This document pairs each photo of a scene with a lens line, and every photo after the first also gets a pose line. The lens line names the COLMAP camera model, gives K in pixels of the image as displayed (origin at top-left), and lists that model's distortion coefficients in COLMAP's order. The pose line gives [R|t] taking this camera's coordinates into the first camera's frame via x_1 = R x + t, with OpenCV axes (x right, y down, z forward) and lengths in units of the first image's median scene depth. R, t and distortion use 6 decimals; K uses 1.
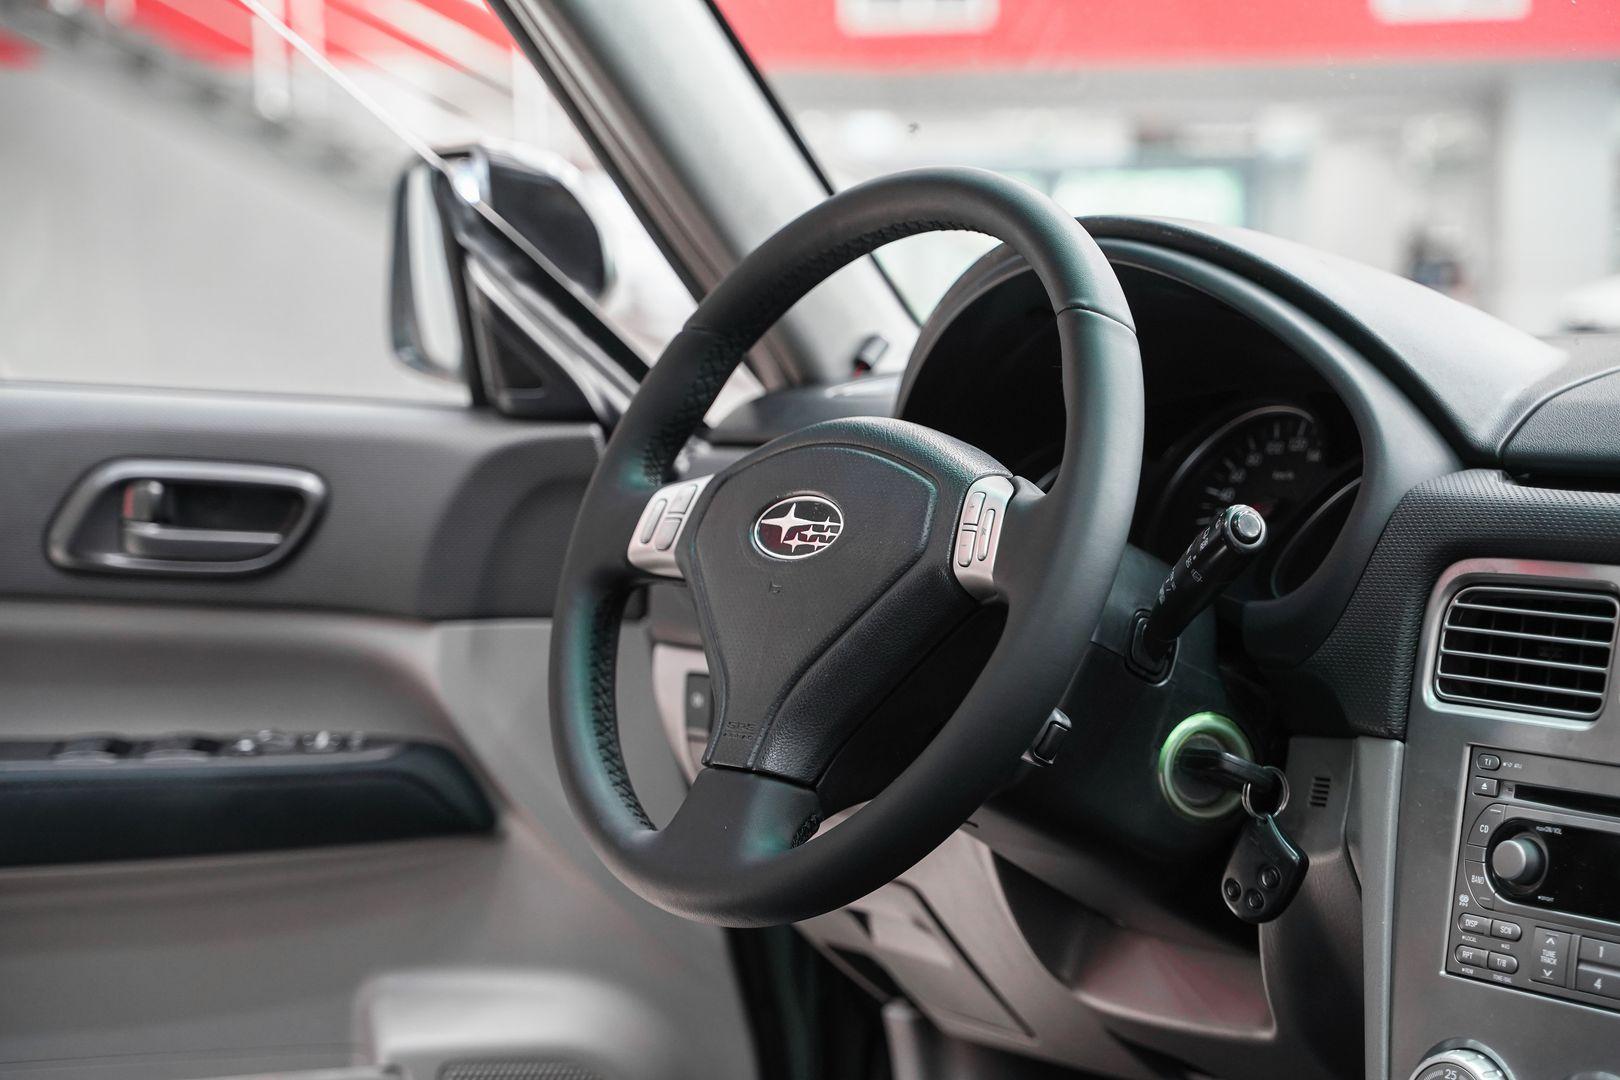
lens RADIAL K [[2997.1, 0, 810.0], [0, 2997.1, 540.0], [0, 0, 1]] dist [0.254234, 0.198208]
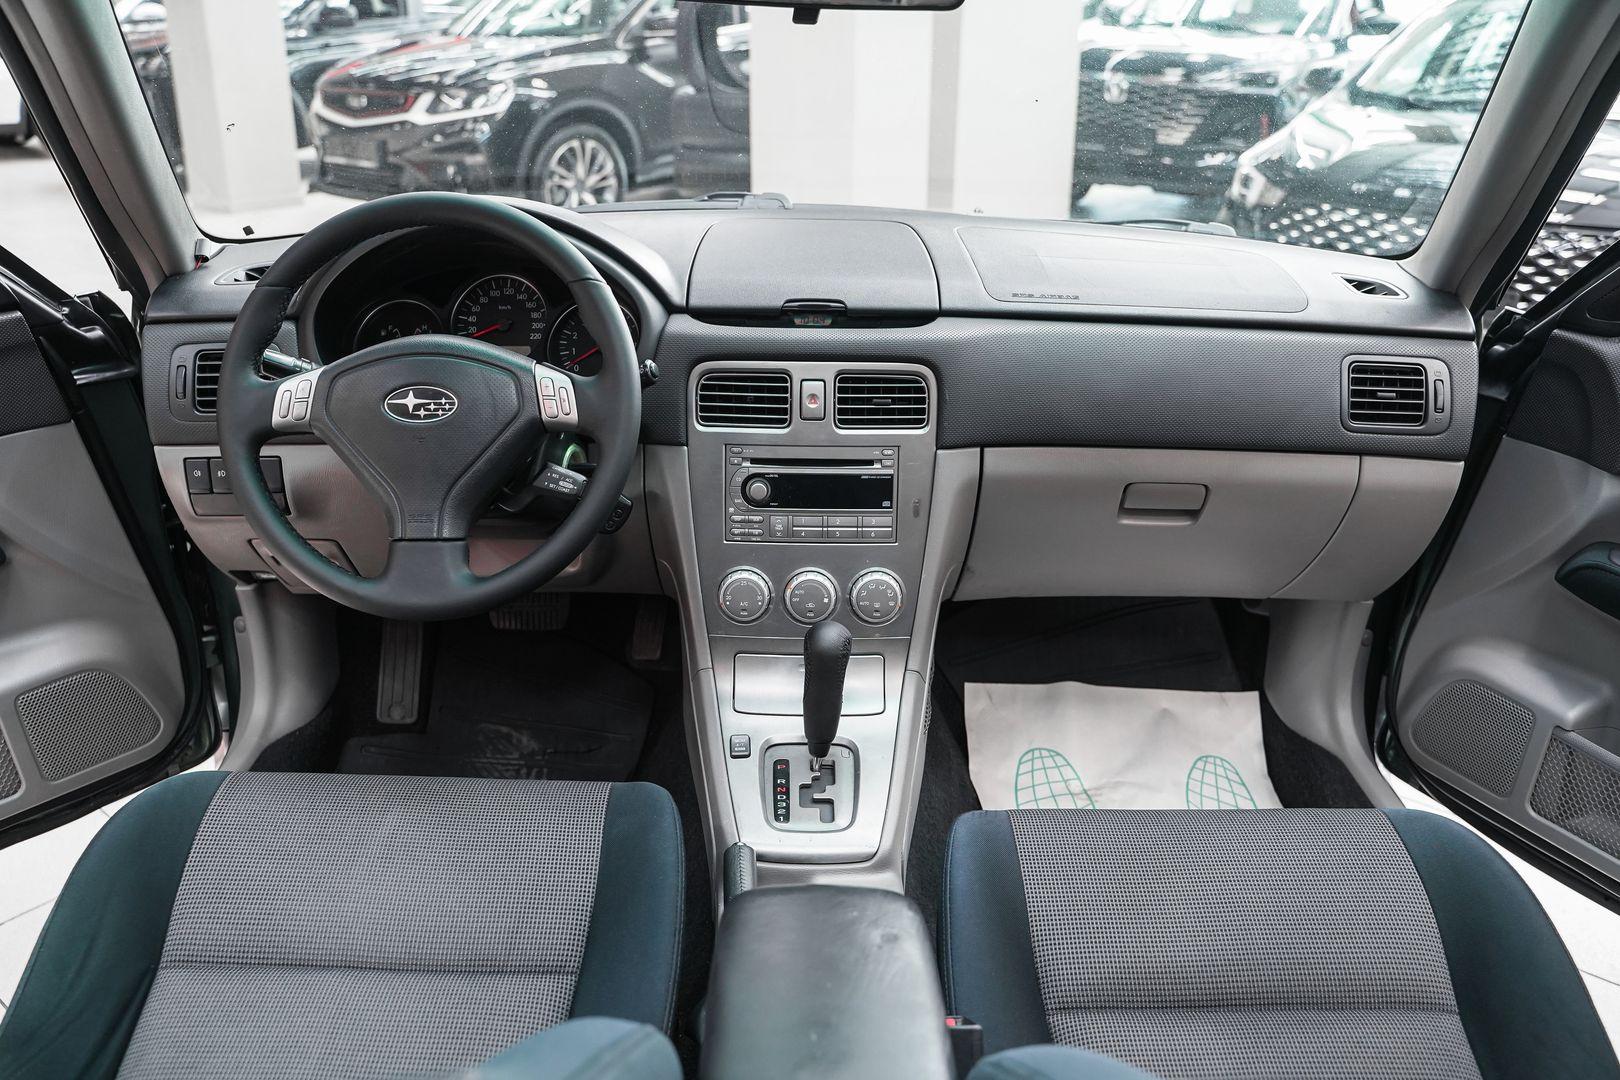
lens RADIAL K [[1320.0, 0, 810.0], [0, 1320.0, 540.0], [0, 0, 1]] dist [-0.118878, 0.111654]
pose [[0.640591, -0.279473, 0.715219, -0.453056], [0.044170, 0.943286, 0.329030, -0.180896], [-0.766611, -0.179182, 0.616605, 0.309492]]
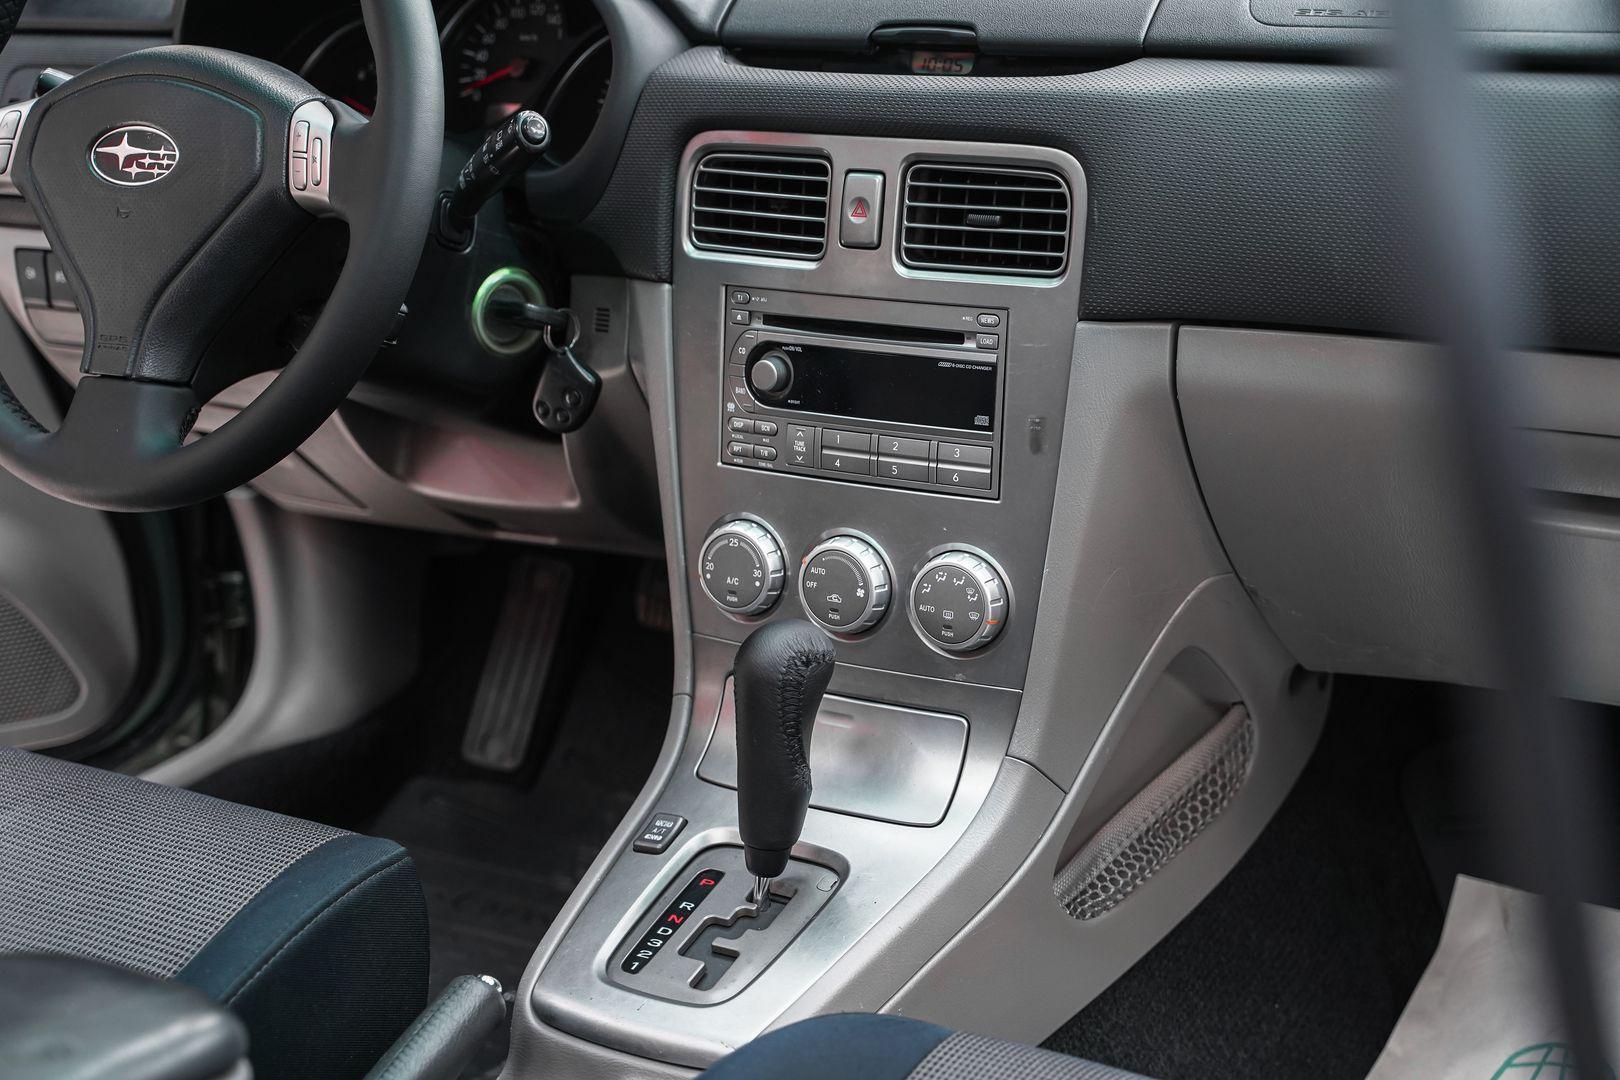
lens RADIAL K [[2528.8, 0, 810.0], [0, 2528.8, 540.0], [0, 0, 1]] dist [0.139643, 0.129965]
pose [[0.948543, -0.156027, 0.275540, -0.051741], [0.083041, 0.962290, 0.259040, -0.094803], [-0.305567, -0.222830, 0.925730, -0.003027]]
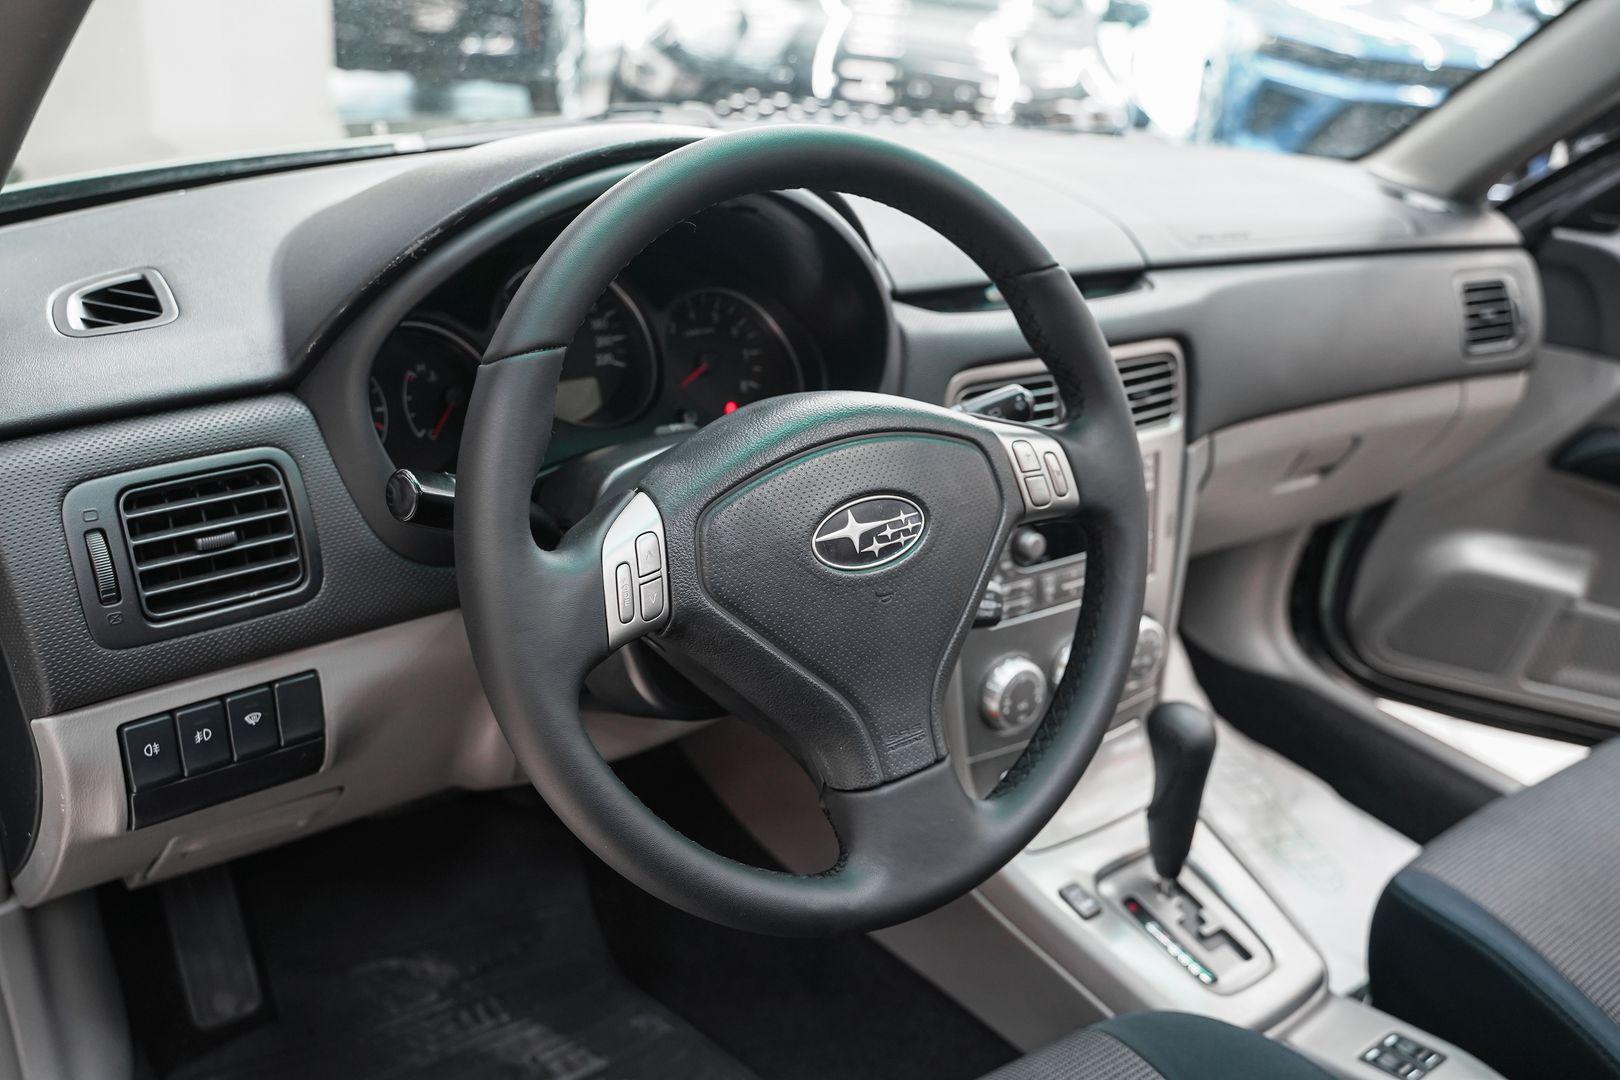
lens RADIAL K [[1350.2, 0, 810.0], [0, 1350.2, 540.0], [0, 0, 1]] dist [-0.129698, 0.116607]
pose [[0.061673, -0.411015, 0.909540, -0.414868], [-0.002912, 0.911197, 0.411961, -0.186384], [-0.998092, -0.028056, 0.055000, 1.005779]]
